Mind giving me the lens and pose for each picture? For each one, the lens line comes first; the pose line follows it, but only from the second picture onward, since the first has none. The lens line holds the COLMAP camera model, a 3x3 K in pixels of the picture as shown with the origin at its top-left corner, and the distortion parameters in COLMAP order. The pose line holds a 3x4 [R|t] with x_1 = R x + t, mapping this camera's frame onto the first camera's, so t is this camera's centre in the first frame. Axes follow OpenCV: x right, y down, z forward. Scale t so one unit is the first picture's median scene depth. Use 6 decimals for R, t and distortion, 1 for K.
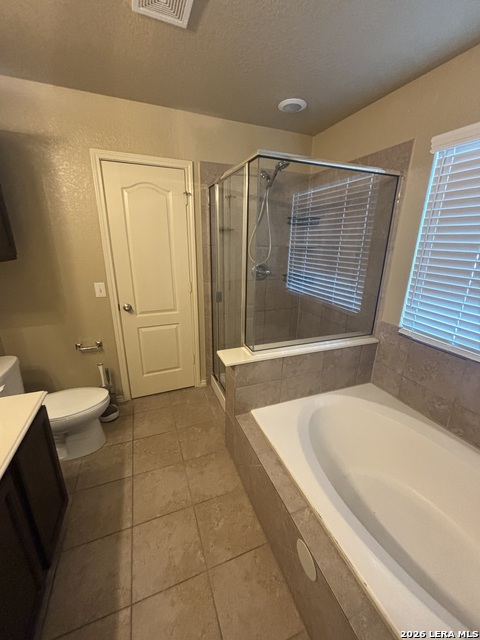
lens RADIAL K [[258.1, 0, 240.9], [0, 258.1, 320.2], [0, 0, 1]] dist [-0.001035, 0.001067]
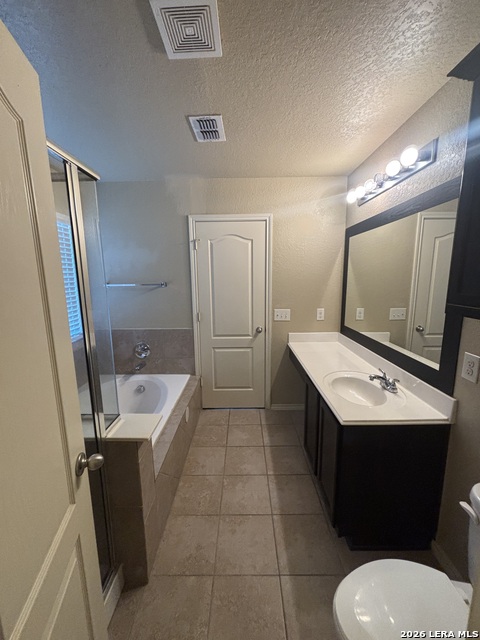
lens RADIAL K [[258.1, 0, 237.7], [0, 258.1, 318.8], [0, 0, 1]] dist [-0.001035, 0.001067]
pose [[-0.924678, -0.064022, 0.375329, -0.510221], [0.114622, 0.893226, 0.434752, -0.398516], [-0.363087, 0.445026, -0.818608, 1.251866]]
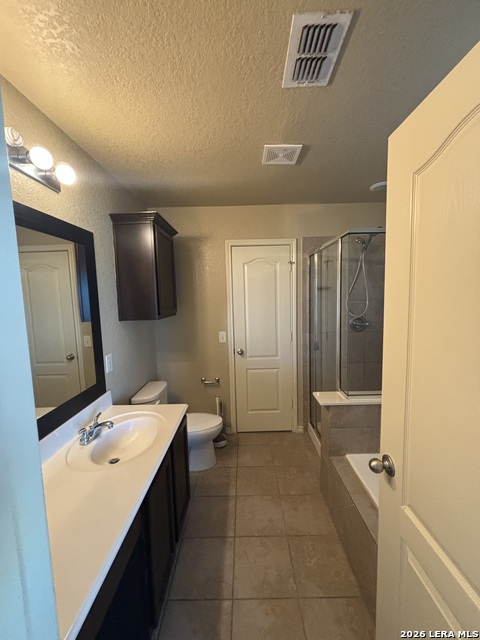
lens RADIAL K [[258.1, 0, 241.2], [0, 258.1, 320.0], [0, 0, 1]] dist [-0.001035, 0.001067]
pose [[0.928133, -0.004619, -0.372219, 0.034712], [-0.072731, 0.978401, -0.193498, 0.049313], [0.365074, 0.206664, 0.907751, -0.194615]]
